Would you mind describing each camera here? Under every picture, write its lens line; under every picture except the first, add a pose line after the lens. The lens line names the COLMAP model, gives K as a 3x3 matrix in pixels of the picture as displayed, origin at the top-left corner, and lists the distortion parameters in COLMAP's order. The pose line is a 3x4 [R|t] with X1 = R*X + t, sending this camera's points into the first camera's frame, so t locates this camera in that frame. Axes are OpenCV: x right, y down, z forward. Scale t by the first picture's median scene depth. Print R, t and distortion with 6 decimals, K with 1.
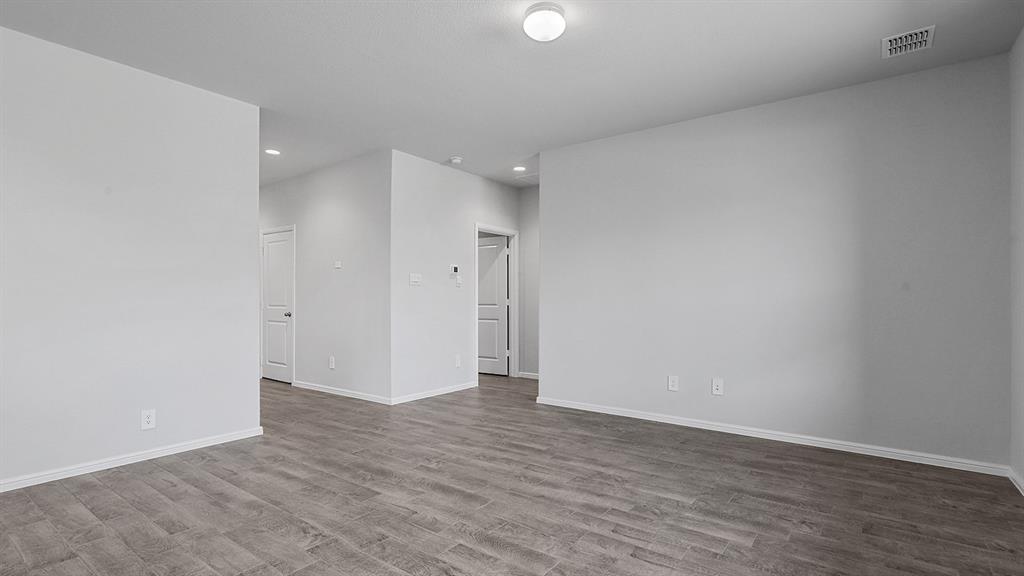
lens RADIAL K [[481.1, 0, 513.4], [0, 481.1, 293.9], [0, 0, 1]] dist [0.002029, -0.000303]
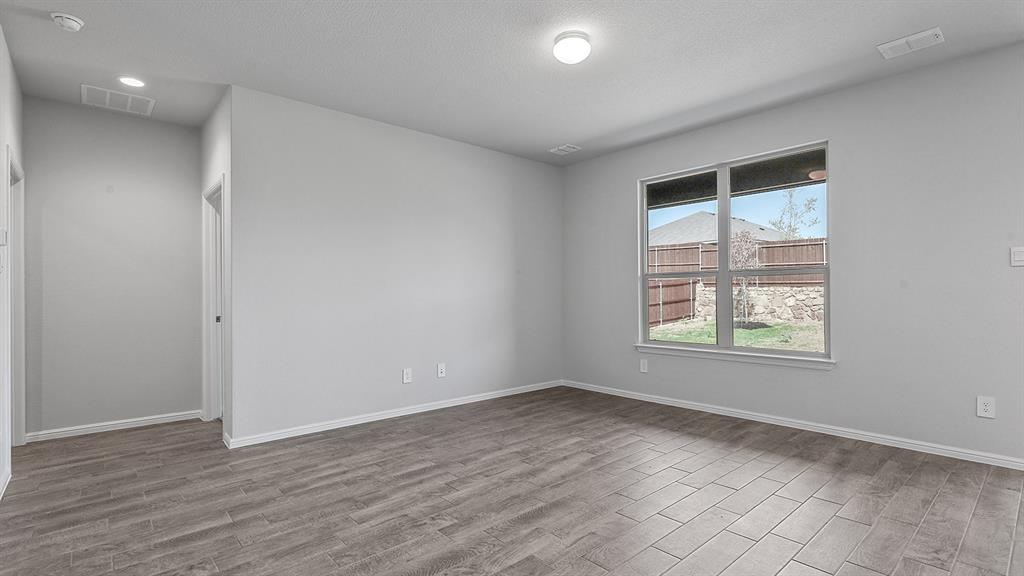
lens RADIAL K [[481.1, 0, 512.8], [0, 481.1, 289.6], [0, 0, 1]] dist [0.002029, -0.000303]
pose [[0.205437, 0.006784, 0.978647, -0.748482], [-0.003276, 0.999975, -0.006244, 0.004155], [-0.978665, -0.001924, 0.205454, 0.644949]]
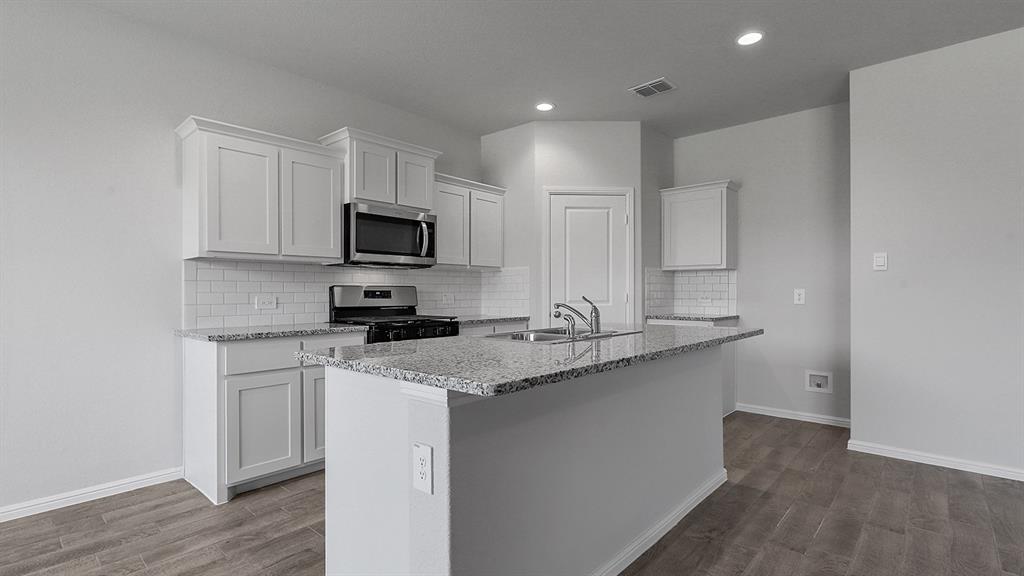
lens RADIAL K [[481.1, 0, 515.8], [0, 481.1, 290.3], [0, 0, 1]] dist [0.002029, -0.000303]
pose [[-0.090251, -0.003248, -0.995914, 0.132189], [0.009791, 0.999943, -0.004149, 0.000178], [0.995871, -0.010126, -0.090214, 0.136624]]
